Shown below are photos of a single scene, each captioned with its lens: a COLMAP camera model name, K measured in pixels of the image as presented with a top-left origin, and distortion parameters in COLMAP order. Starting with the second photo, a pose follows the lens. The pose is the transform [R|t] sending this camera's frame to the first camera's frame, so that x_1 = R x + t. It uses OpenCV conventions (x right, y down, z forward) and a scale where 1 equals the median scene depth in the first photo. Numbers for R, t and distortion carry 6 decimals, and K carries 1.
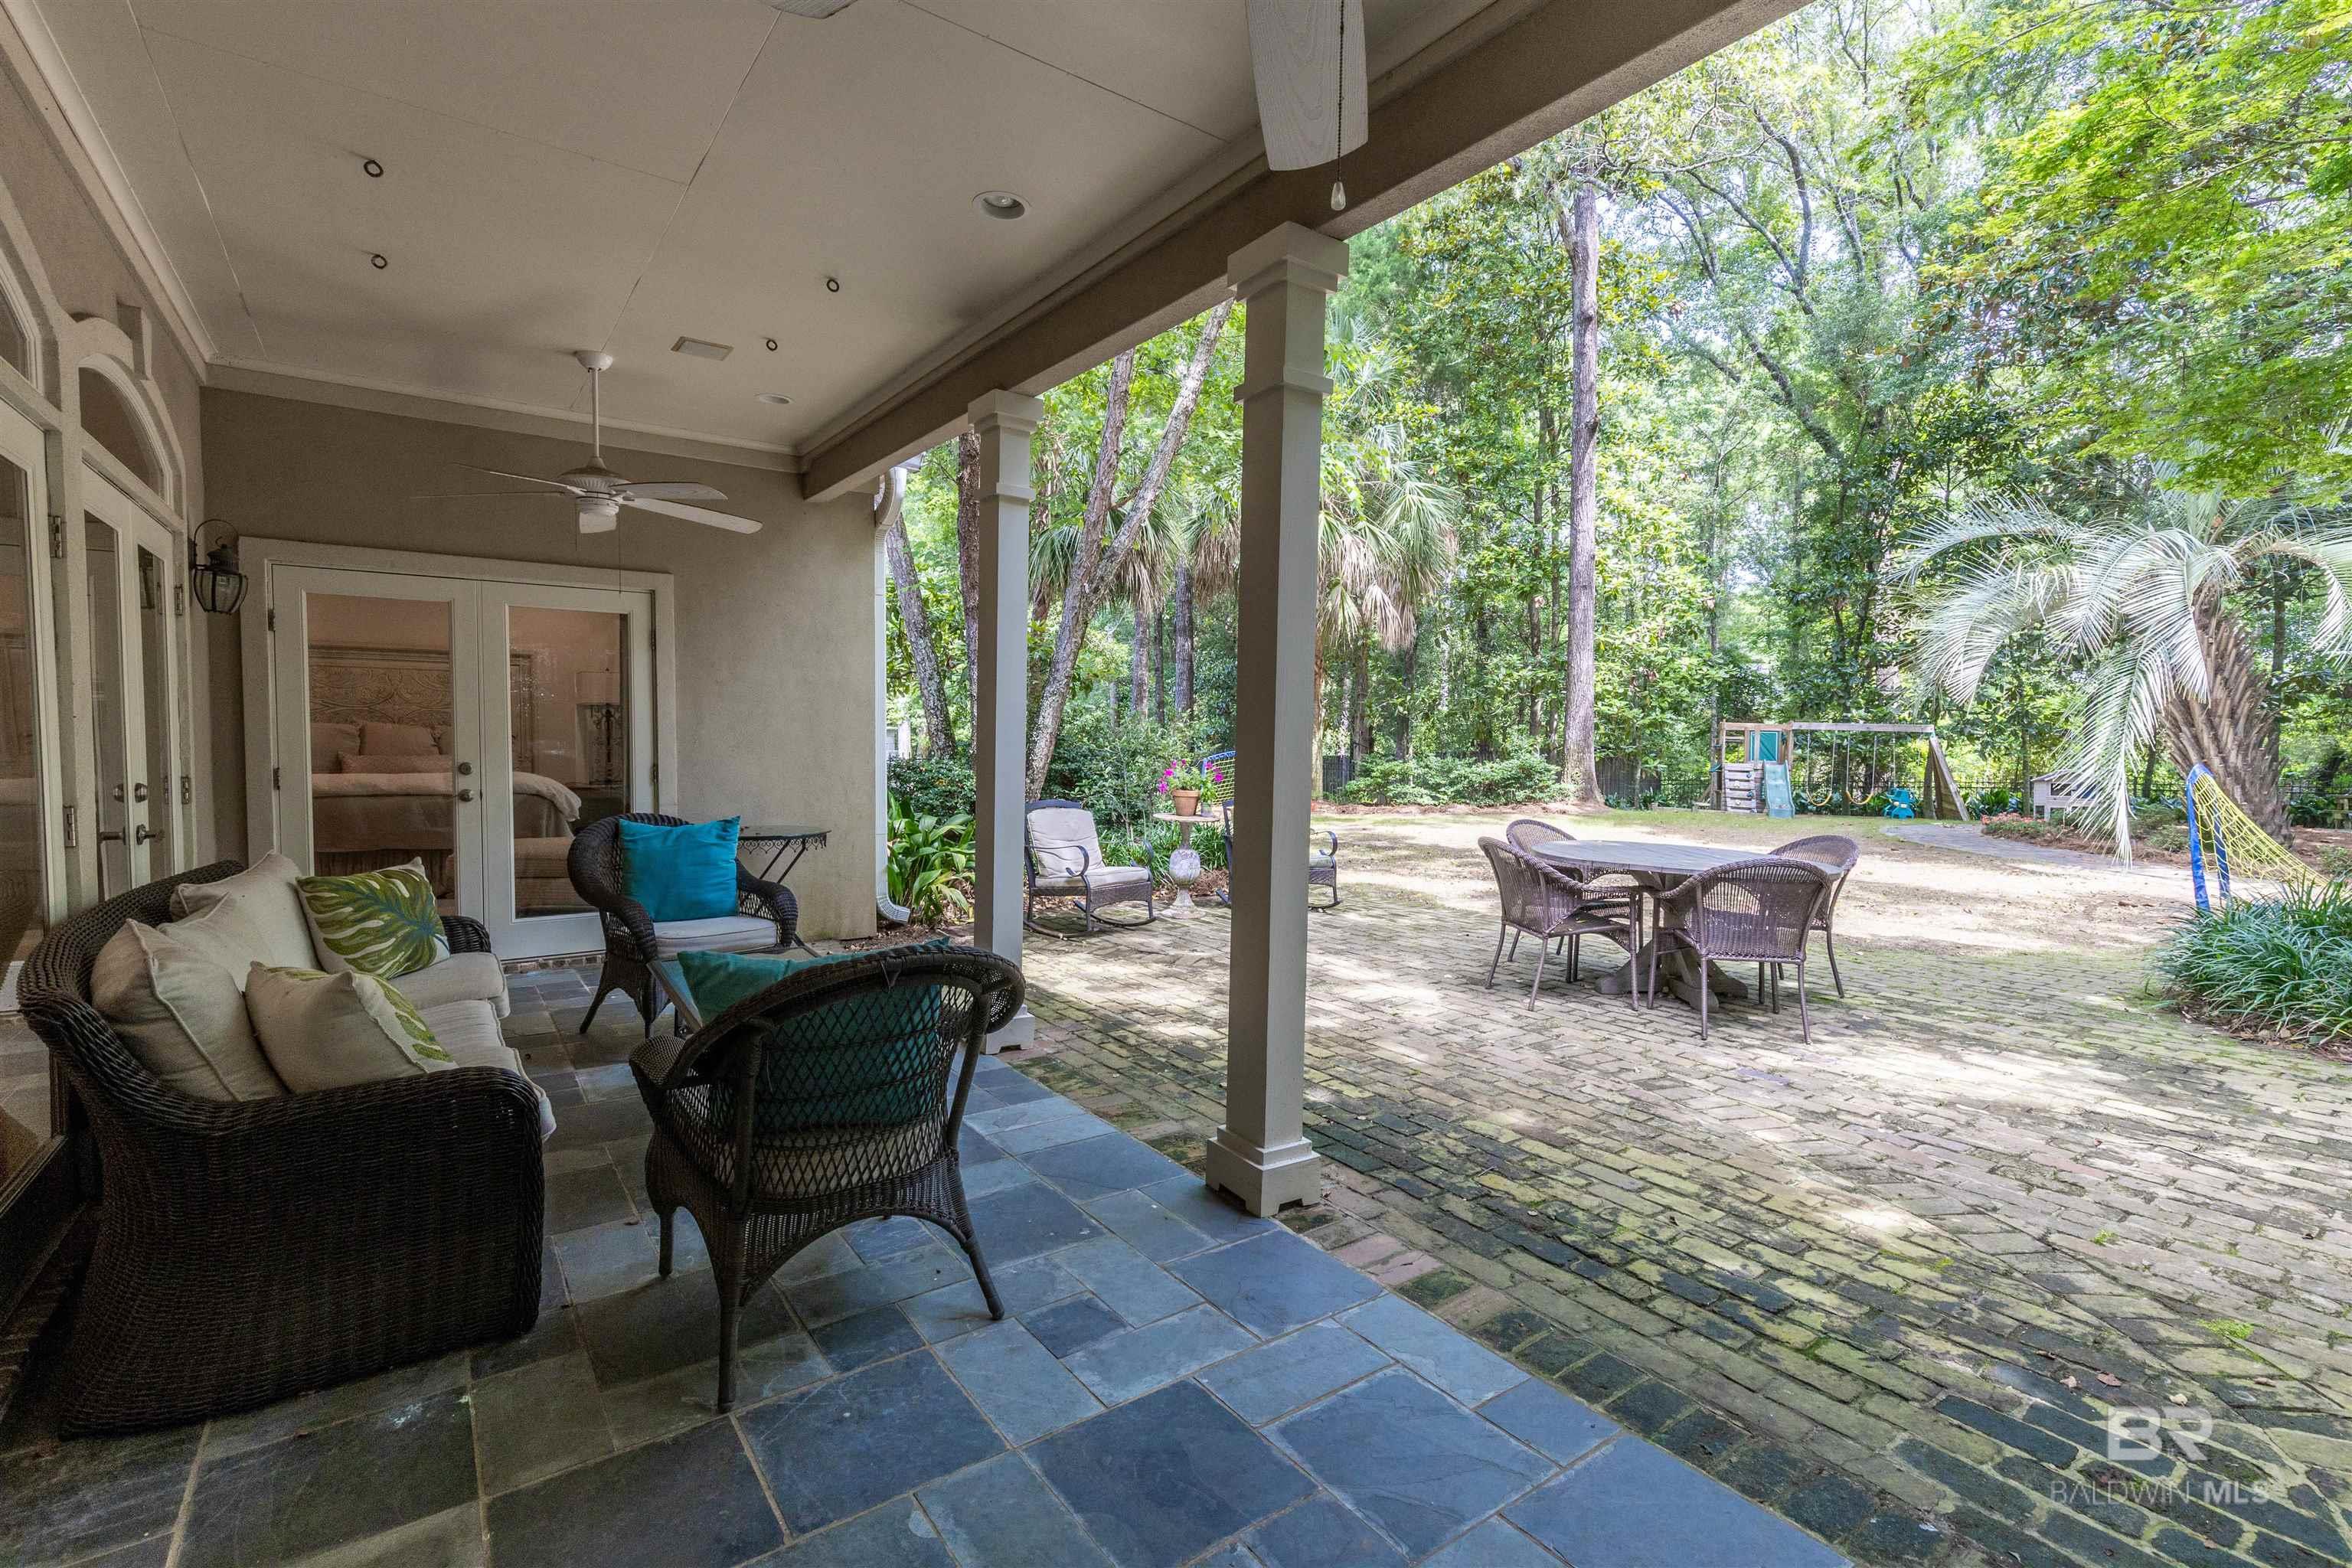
lens RADIAL K [[1021.8, 0, 1176.0], [0, 1021.8, 784.0], [0, 0, 1]] dist [-0.009515, -0.000028]
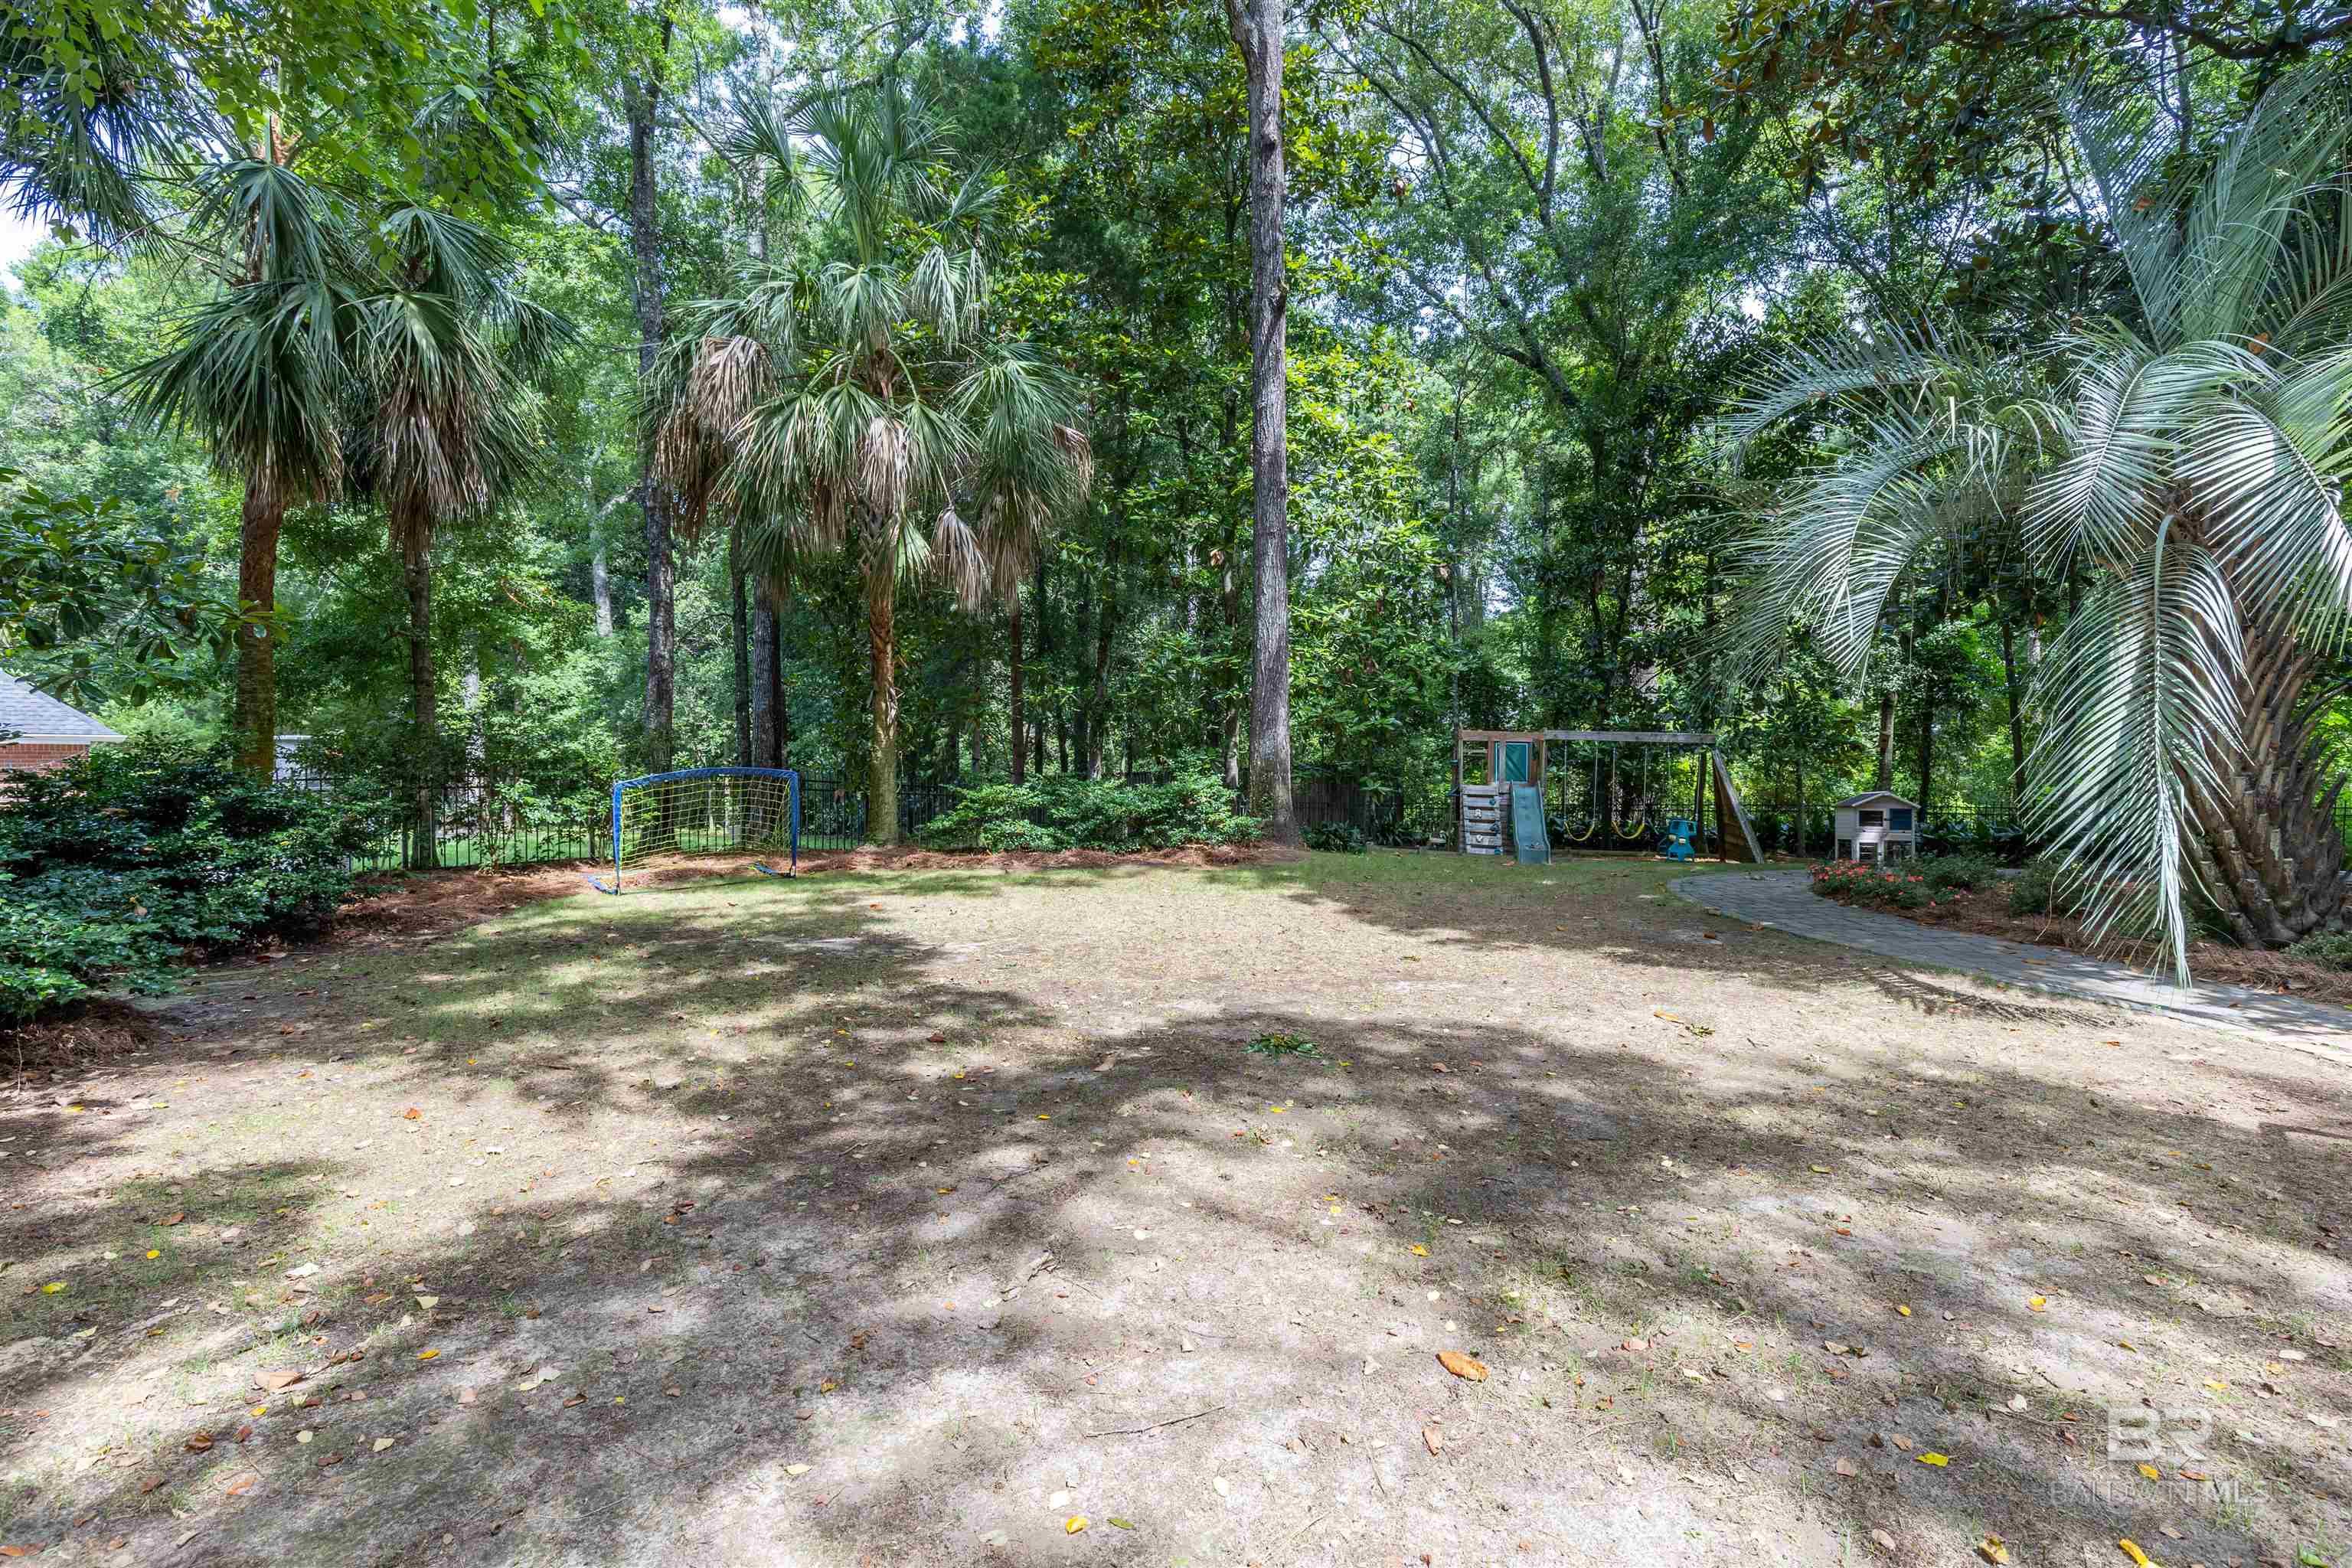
lens RADIAL K [[1021.8, 0, 1176.0], [0, 1021.8, 784.0], [0, 0, 1]] dist [-0.009515, -0.000028]
pose [[0.980416, -0.005175, 0.196872, 0.193424], [0.008714, 0.999816, -0.017111, -0.010544], [-0.196747, 0.018492, 0.980280, 0.322720]]
